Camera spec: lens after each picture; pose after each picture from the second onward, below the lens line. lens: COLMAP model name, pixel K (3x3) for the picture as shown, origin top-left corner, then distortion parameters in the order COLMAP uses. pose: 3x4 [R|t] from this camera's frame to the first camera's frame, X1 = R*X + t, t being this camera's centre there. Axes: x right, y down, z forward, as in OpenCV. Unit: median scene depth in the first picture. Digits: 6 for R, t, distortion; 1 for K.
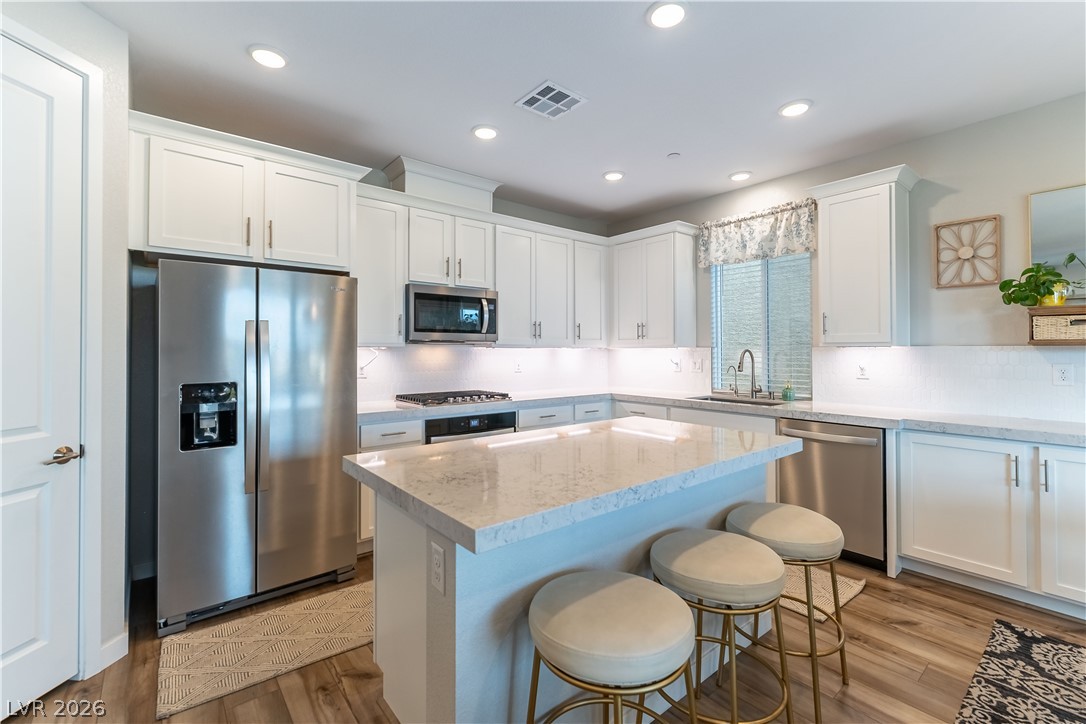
lens RADIAL K [[474.9, 0, 549.5], [0, 474.9, 343.4], [0, 0, 1]] dist [0.011379, -0.002992]
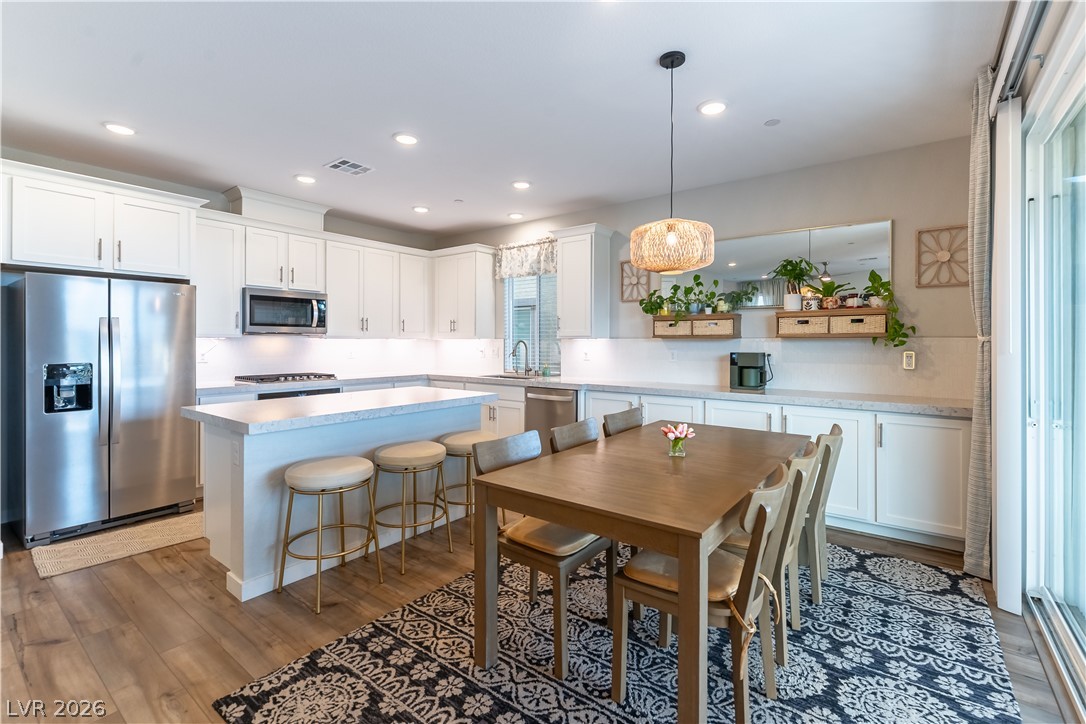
lens RADIAL K [[474.9, 0, 550.9], [0, 474.9, 339.6], [0, 0, 1]] dist [0.011379, -0.002992]
pose [[0.973011, 0.003341, 0.230736, 0.213648], [-0.005754, 0.999936, 0.009785, -0.004402], [-0.230689, -0.010848, 0.972967, -0.445163]]
